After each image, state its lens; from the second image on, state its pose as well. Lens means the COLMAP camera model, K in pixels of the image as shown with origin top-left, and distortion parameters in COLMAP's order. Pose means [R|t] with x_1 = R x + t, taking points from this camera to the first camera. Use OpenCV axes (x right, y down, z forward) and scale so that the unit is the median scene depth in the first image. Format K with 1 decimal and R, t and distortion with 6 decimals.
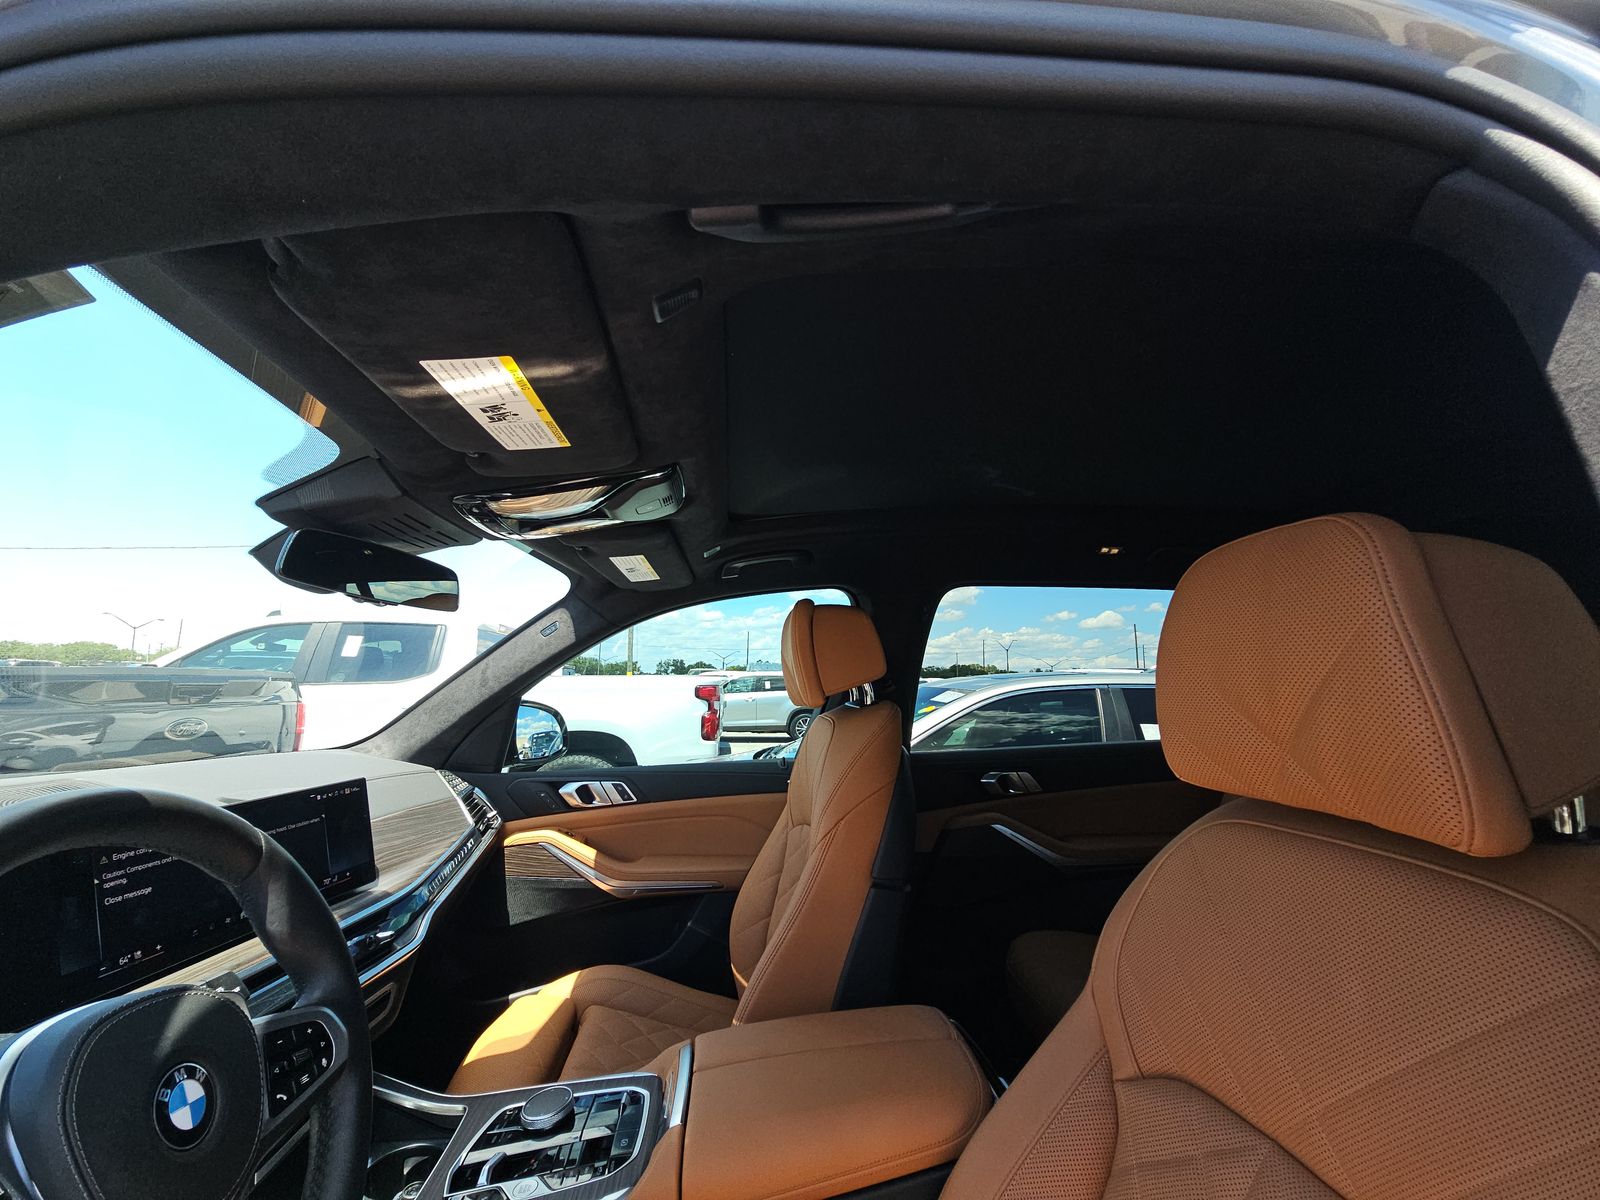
lens RADIAL K [[645.3, 0, 803.9], [0, 645.3, 596.6], [0, 0, 1]] dist [0.001966, -0.014639]
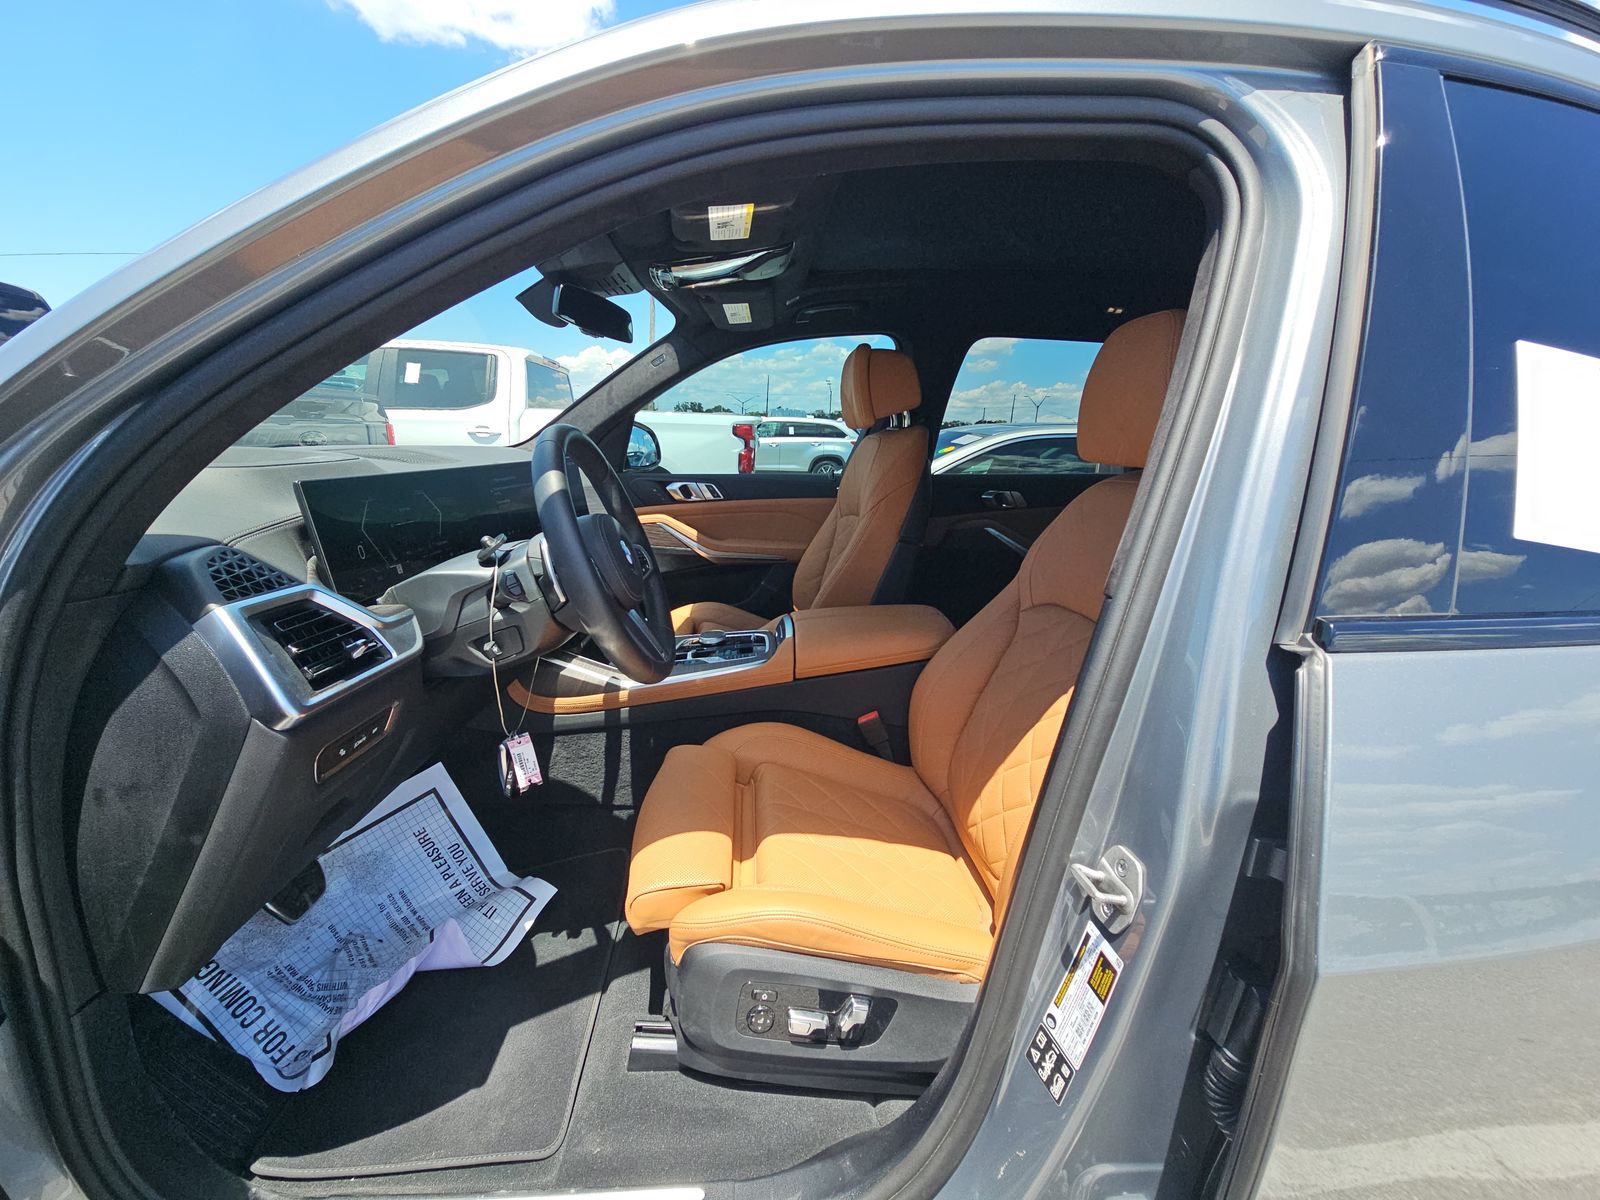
lens RADIAL K [[645.3, 0, 803.9], [0, 645.3, 596.6], [0, 0, 1]] dist [0.001966, -0.014639]
pose [[0.998700, 0.047723, -0.017935, -0.058491], [-0.037602, 0.927073, 0.372991, -0.003070], [0.034427, -0.371831, 0.927662, -0.332724]]
